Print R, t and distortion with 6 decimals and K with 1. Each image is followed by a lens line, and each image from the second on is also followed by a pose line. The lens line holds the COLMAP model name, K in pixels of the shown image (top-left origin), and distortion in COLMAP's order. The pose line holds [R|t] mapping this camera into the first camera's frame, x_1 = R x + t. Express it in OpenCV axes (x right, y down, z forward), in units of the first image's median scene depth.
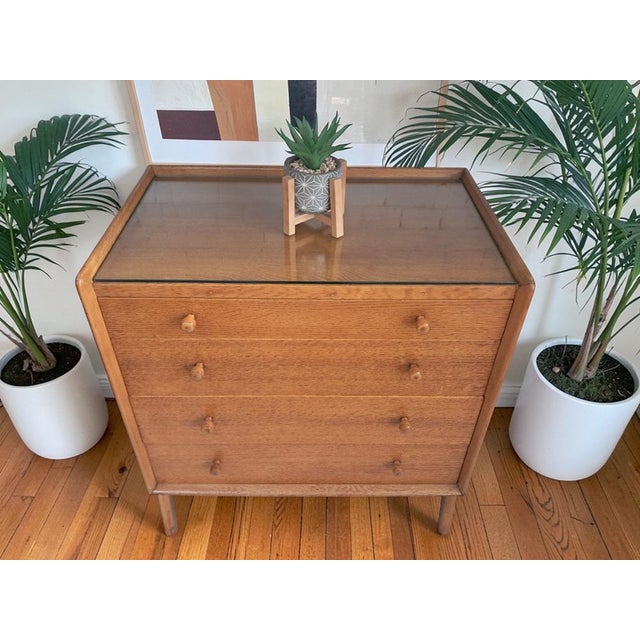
lens RADIAL K [[511.4, 0, 320.8], [0, 511.4, 319.9], [0, 0, 1]] dist [0.115498, -0.277895]
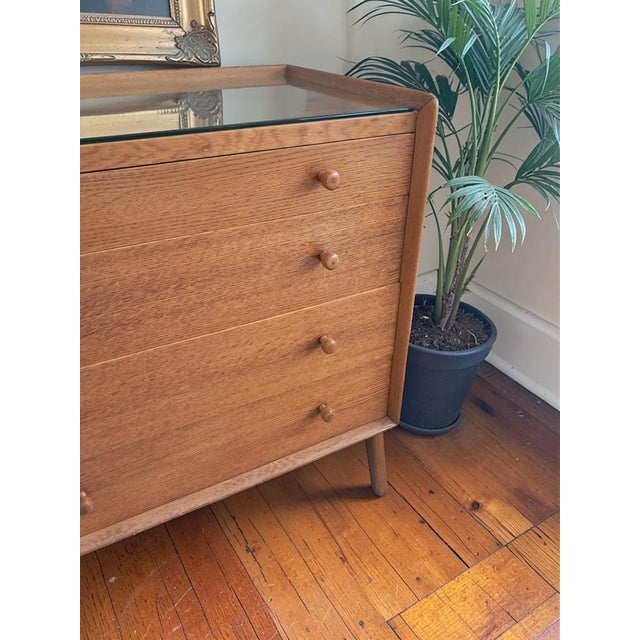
lens RADIAL K [[511.4, 0, 327.1], [0, 511.4, 337.6], [0, 0, 1]] dist [0.115498, -0.277895]
pose [[0.874329, -0.269135, 0.403875, -0.158123], [0.305066, 0.951975, -0.026042, 0.224336], [-0.377470, 0.145978, 0.914444, 0.288720]]
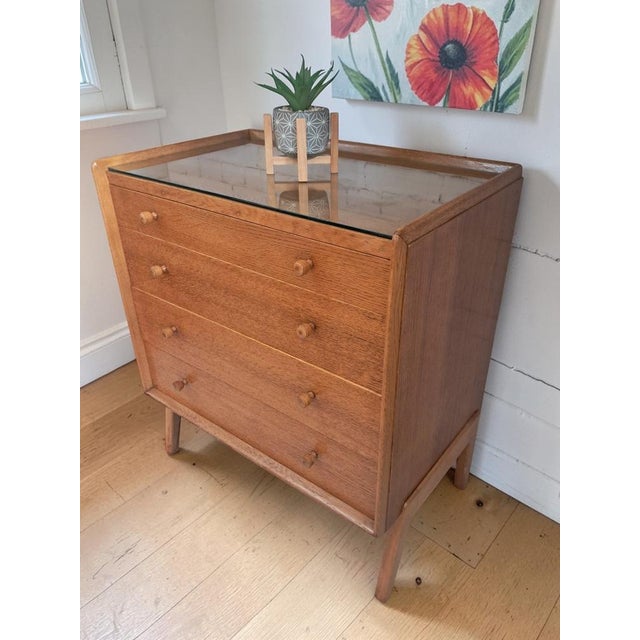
lens RADIAL K [[511.4, 0, 318.6], [0, 511.4, 328.0], [0, 0, 1]] dist [0.115498, -0.277895]
pose [[0.777275, 0.294867, -0.555785, 0.668377], [-0.373402, 0.927175, -0.030305, 0.112698], [0.506374, 0.231086, 0.830774, 0.247385]]
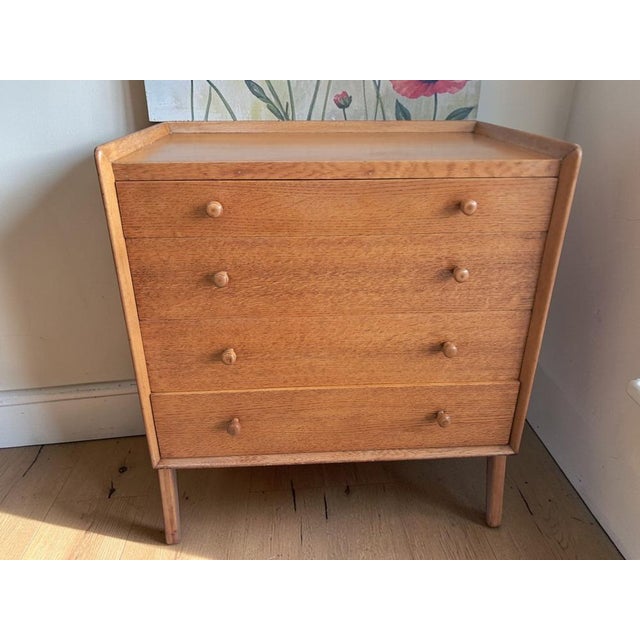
lens RADIAL K [[511.4, 0, 328.3], [0, 511.4, 322.6], [0, 0, 1]] dist [0.115498, -0.277895]
pose [[0.998160, -0.033927, 0.050246, -0.094496], [0.044372, 0.973554, -0.224107, 0.364154], [-0.041314, 0.225924, 0.973268, 0.128097]]
